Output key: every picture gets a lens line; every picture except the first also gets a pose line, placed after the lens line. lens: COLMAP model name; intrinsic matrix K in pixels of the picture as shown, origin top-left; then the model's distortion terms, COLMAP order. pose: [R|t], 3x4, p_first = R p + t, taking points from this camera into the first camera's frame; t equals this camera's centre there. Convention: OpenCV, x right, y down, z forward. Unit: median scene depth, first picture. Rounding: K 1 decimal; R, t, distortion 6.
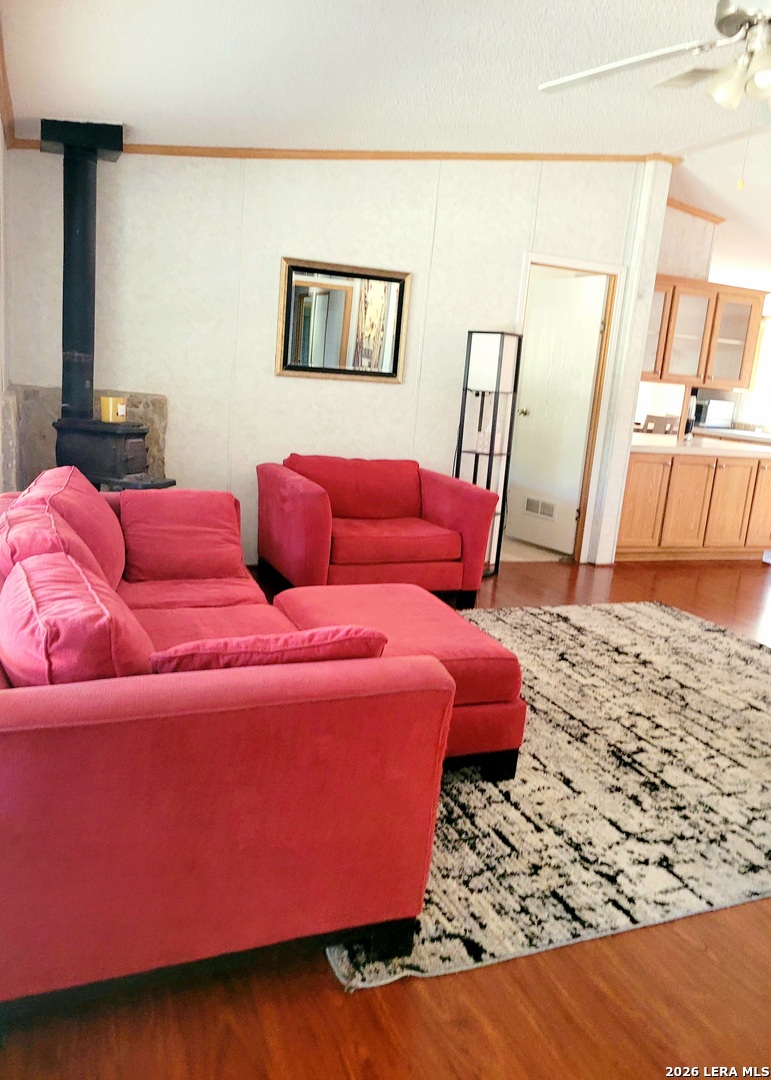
lens RADIAL K [[813.1, 0, 383.8], [0, 813.1, 537.8], [0, 0, 1]] dist [0.035573, -0.011237]
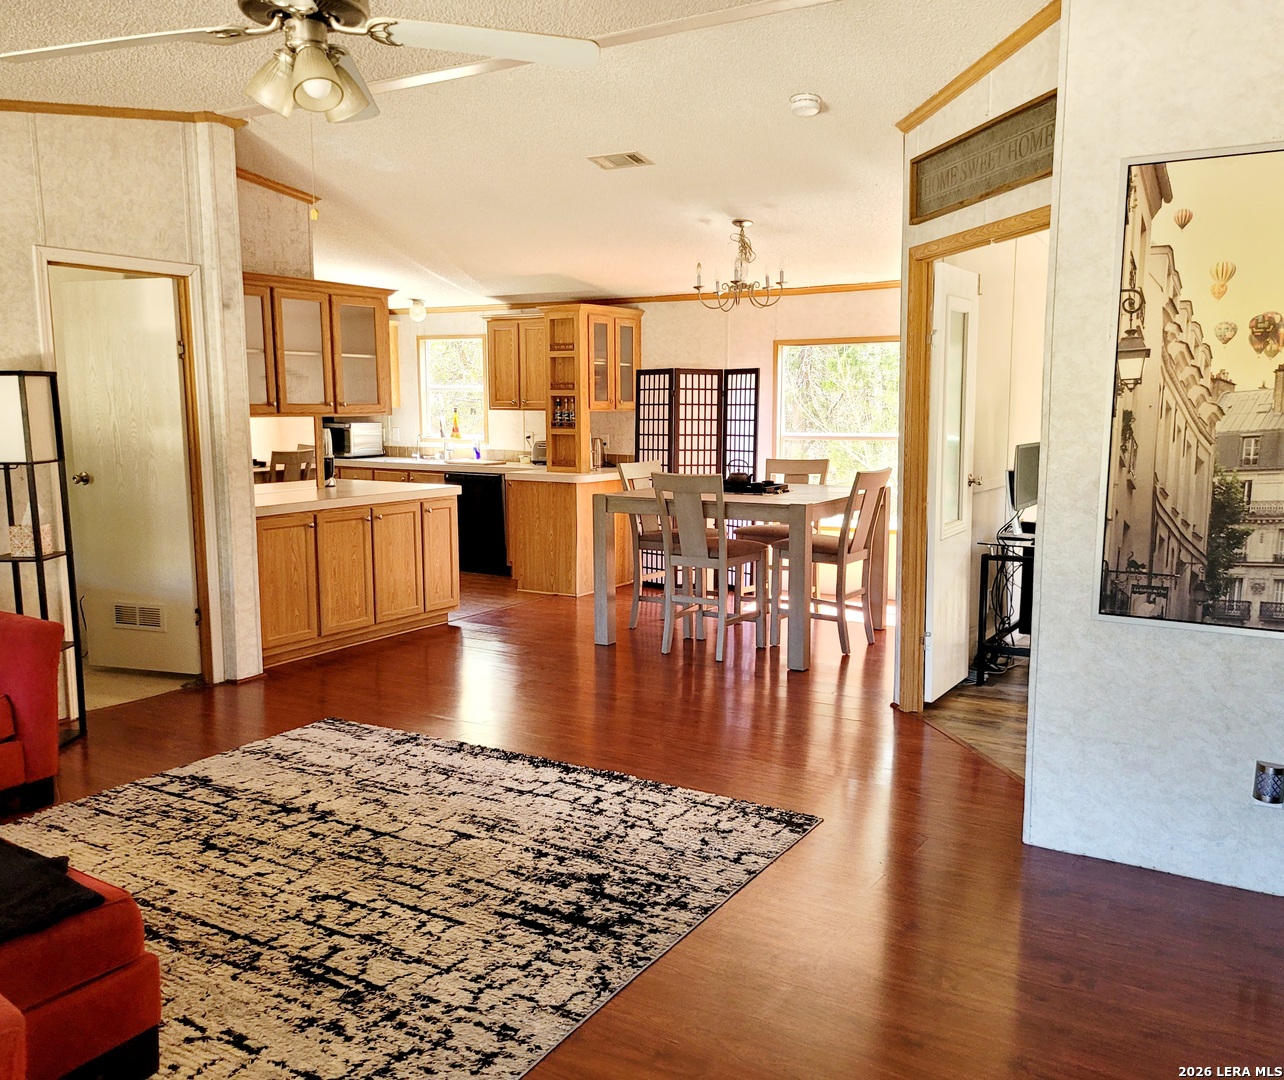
lens RADIAL K [[1123.1, 0, 641.8], [0, 1123.1, 552.2], [0, 0, 1]] dist [0.060302, -0.021009]
pose [[0.810270, -0.165002, 0.562350, 0.011836], [0.185863, 0.982363, 0.020437, -0.042704], [-0.555804, 0.087961, 0.826647, -0.029821]]
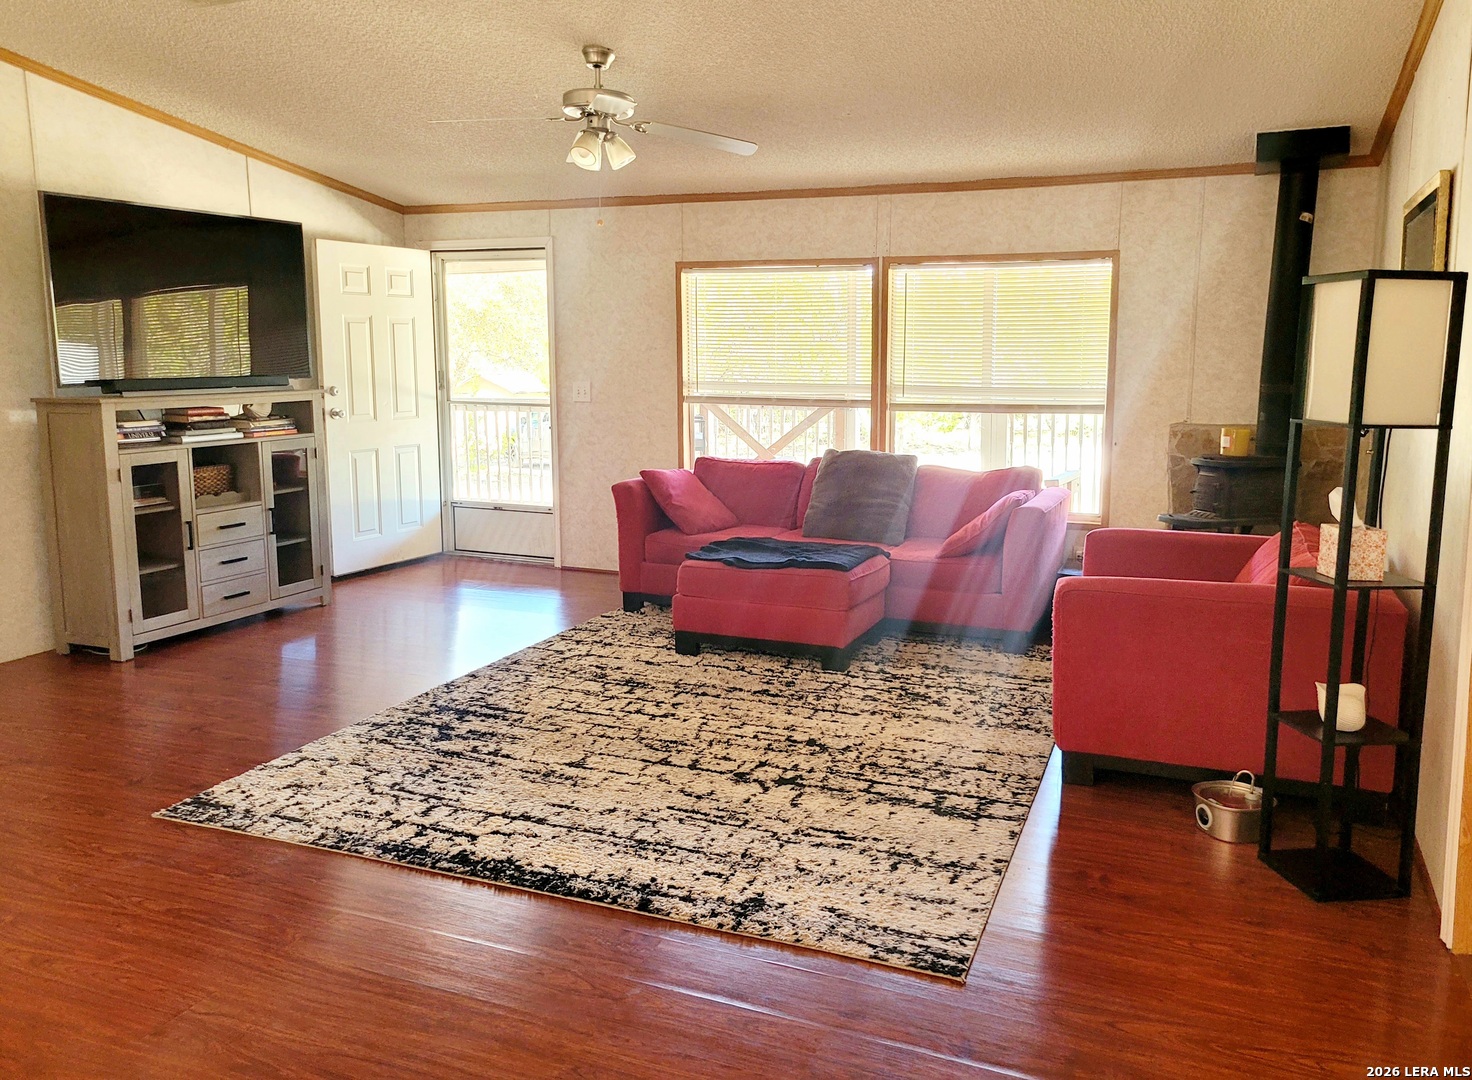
lens RADIAL K [[1147.5, 0, 763.9], [0, 1147.5, 495.5], [0, 0, 1]] dist [0.046193, -0.015139]
pose [[-0.700971, 0.004817, -0.713173, 0.843991], [-0.204501, 0.956628, 0.207464, -0.235151], [0.683241, 0.291271, -0.669584, 1.353581]]
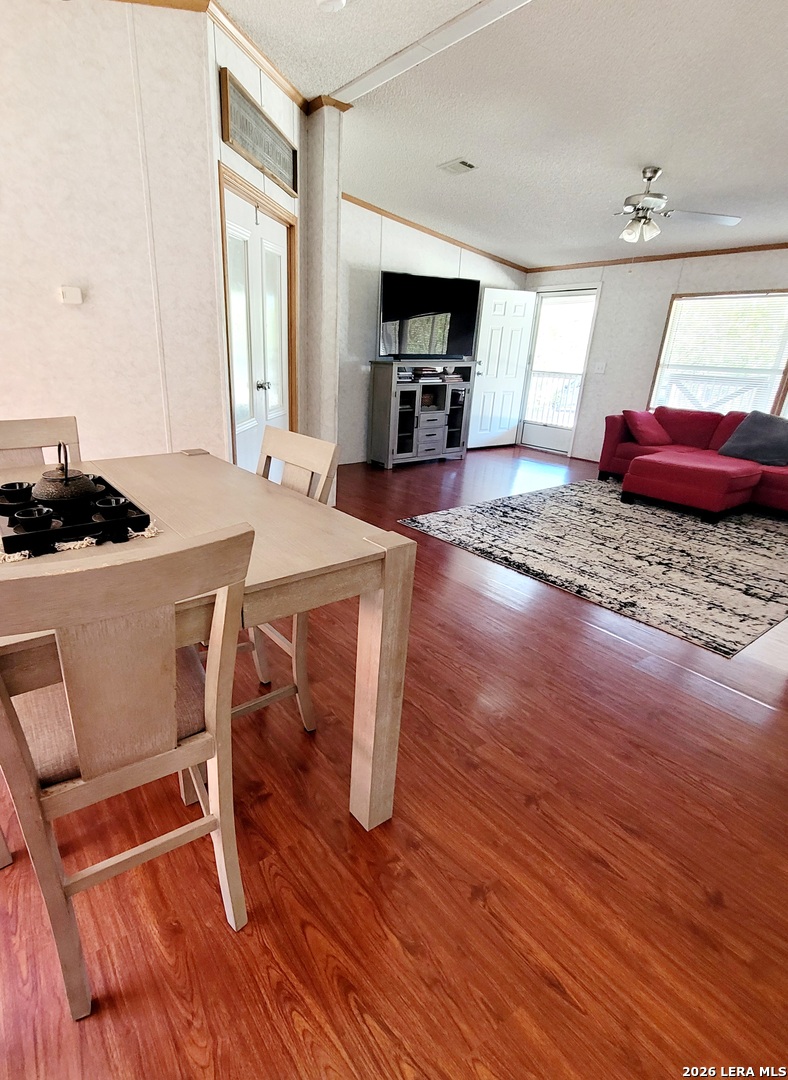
lens RADIAL K [[535.9, 0, 339.8], [0, 535.9, 567.7], [0, 0, 1]] dist [0.003962, -0.002750]
pose [[-0.973951, -0.019316, -0.225933, 0.899043], [-0.142579, 0.826927, 0.543933, -0.235675], [0.176323, 0.561978, -0.808140, 1.439328]]
